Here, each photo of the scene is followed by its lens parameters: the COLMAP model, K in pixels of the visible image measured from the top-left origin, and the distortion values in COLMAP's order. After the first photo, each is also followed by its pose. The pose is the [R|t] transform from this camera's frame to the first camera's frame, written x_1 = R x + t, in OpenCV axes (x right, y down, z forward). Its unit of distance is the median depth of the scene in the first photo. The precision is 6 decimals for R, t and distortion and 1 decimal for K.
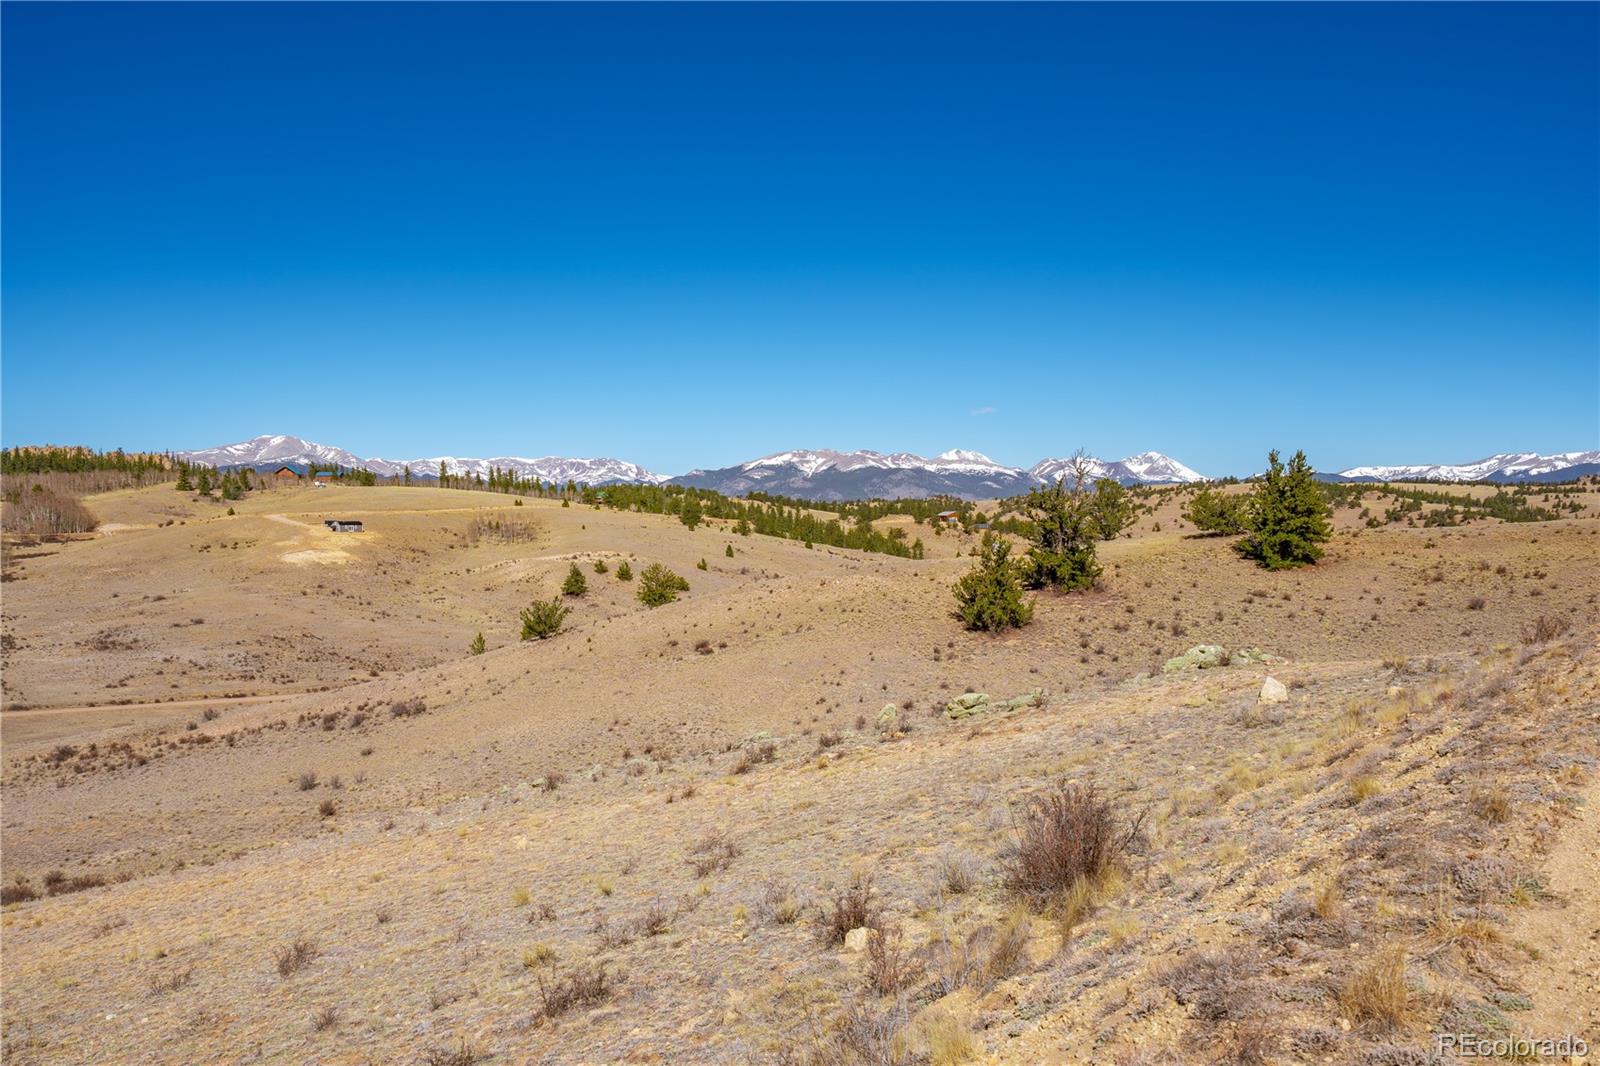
lens RADIAL K [[1449.5, 0, 794.9], [0, 1449.5, 529.6], [0, 0, 1]] dist [0.004707, 0.000000]
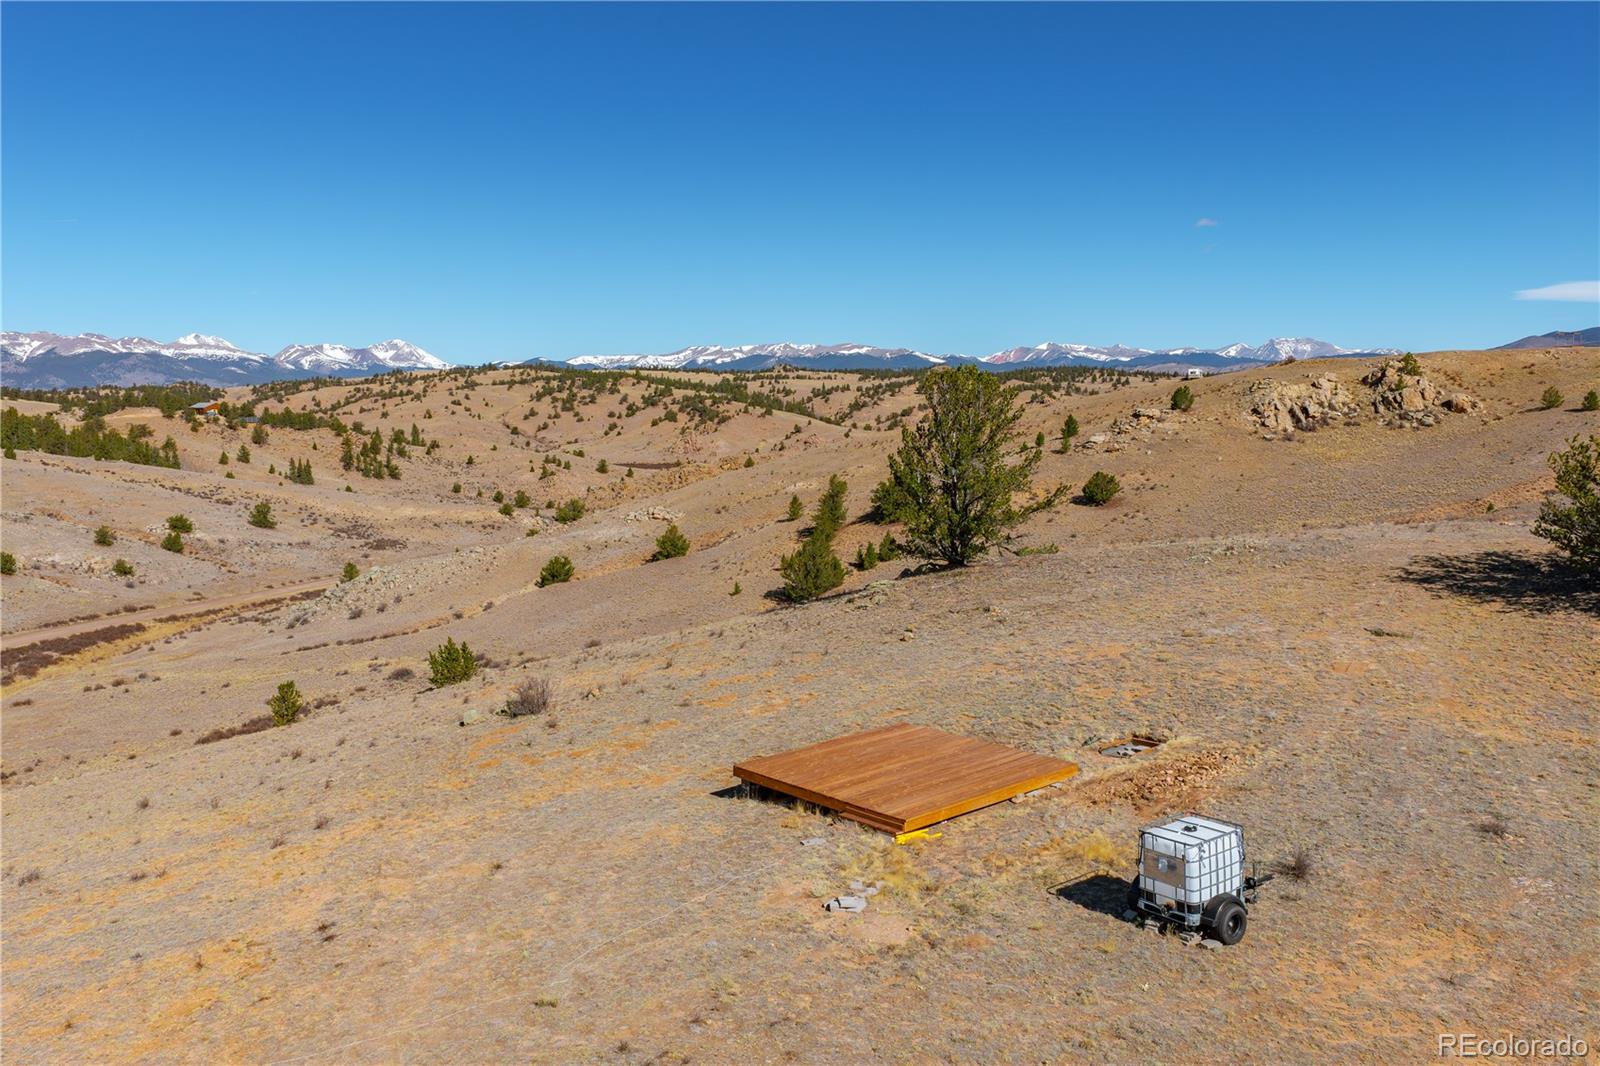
lens RADIAL K [[1322.4, 0, 806.9], [0, 1322.4, 534.0], [0, 0, 1]] dist [0.019518, -0.038127]
pose [[0.857863, -0.060404, 0.510316, 0.004470], [0.013436, 0.995364, 0.095232, -0.003111], [-0.513703, -0.074839, 0.854698, 0.089843]]
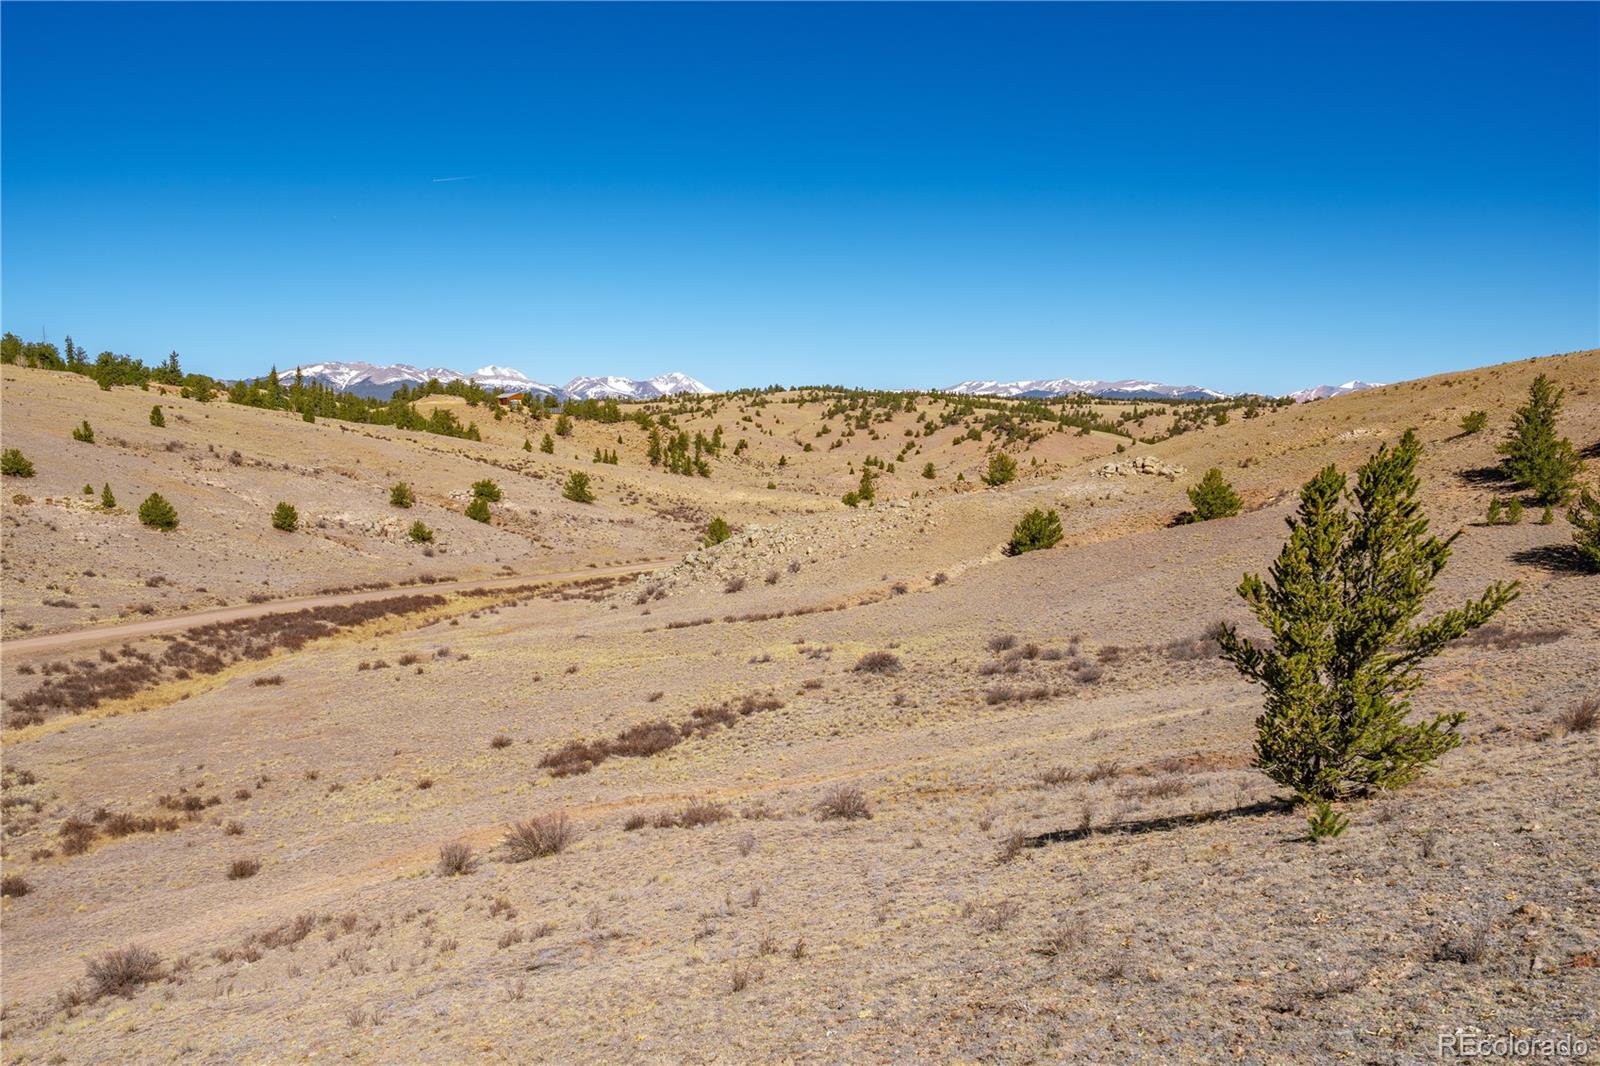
lens RADIAL K [[1350.8, 0, 800.1], [0, 1350.8, 545.8], [0, 0, 1]] dist [-0.000309, 0.002293]
pose [[0.944594, -0.018773, 0.327703, 0.007567], [-0.005683, 0.997278, 0.073513, 0.009344], [-0.328191, -0.071303, 0.941916, 0.146920]]
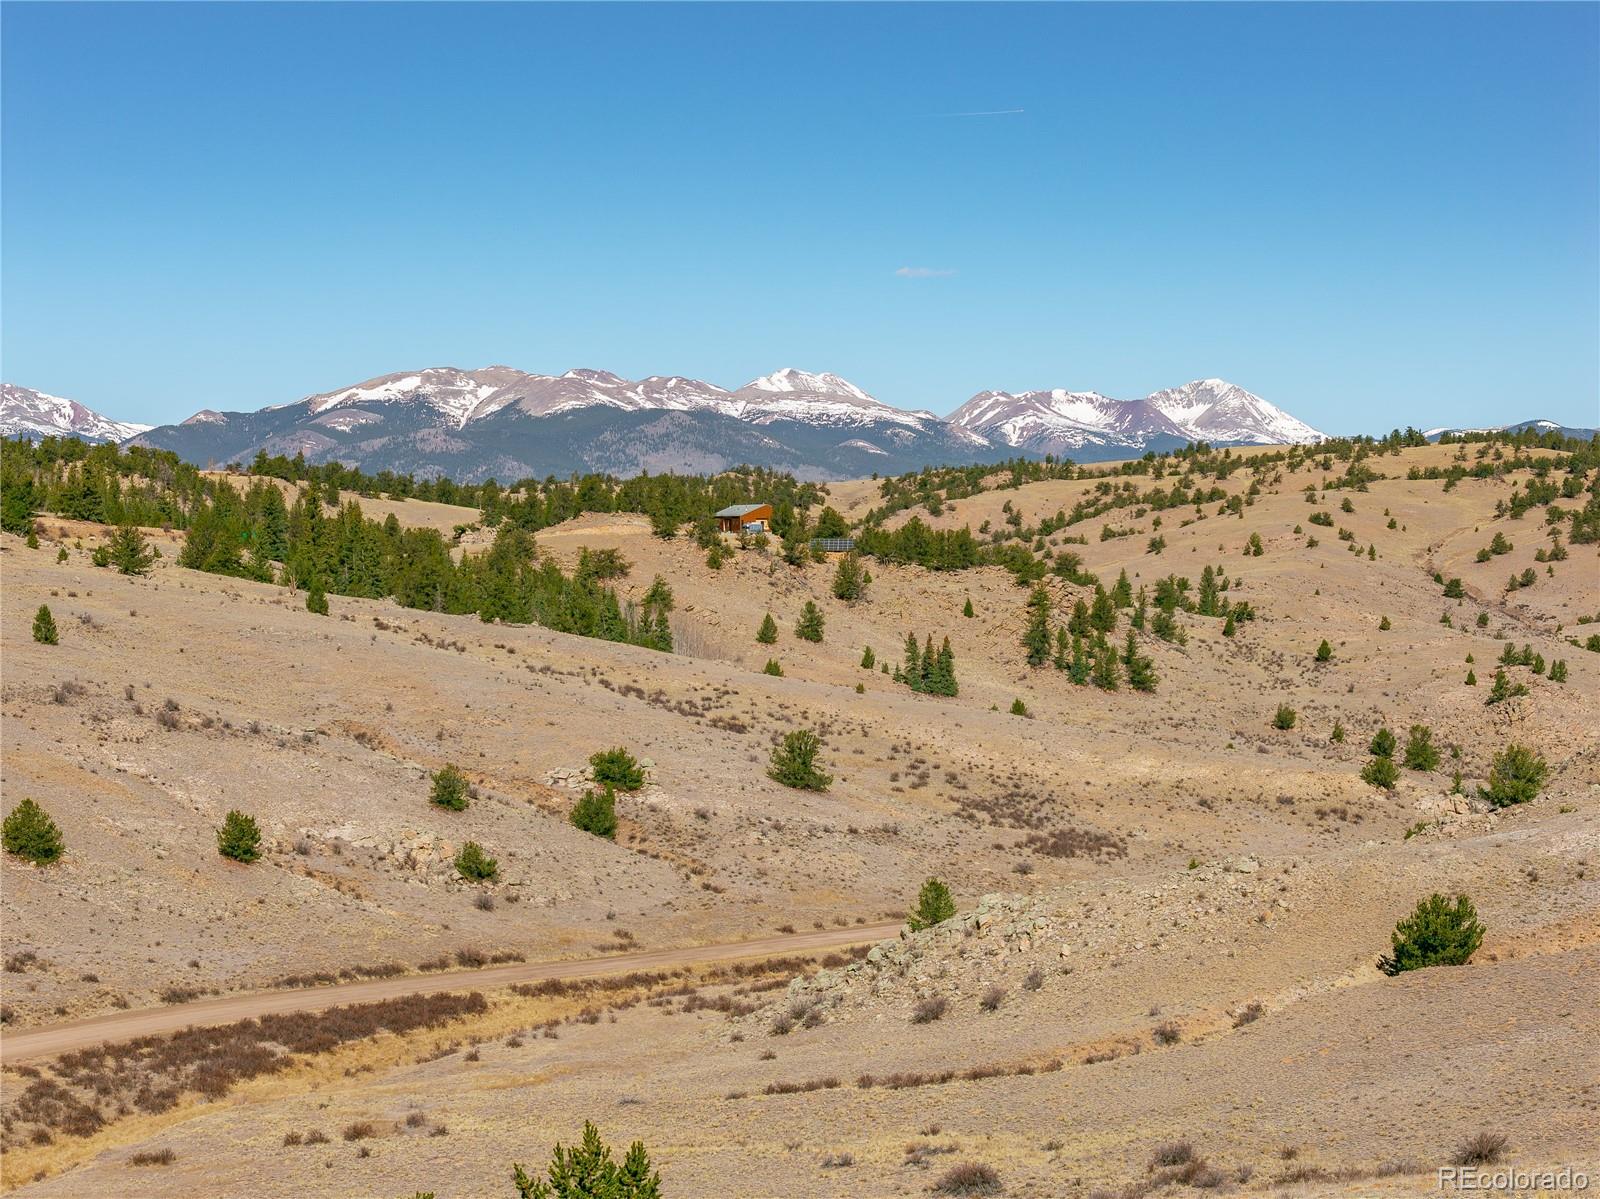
lens RADIAL K [[3206.8, 0, 784.1], [0, 3206.8, 631.5], [0, 0, 1]] dist [-0.150195, 0.000000]
pose [[0.994043, -0.000884, 0.108989, 0.015200], [-0.002015, 0.999647, 0.026489, -0.001082], [-0.108974, -0.026551, 0.993690, 0.103637]]
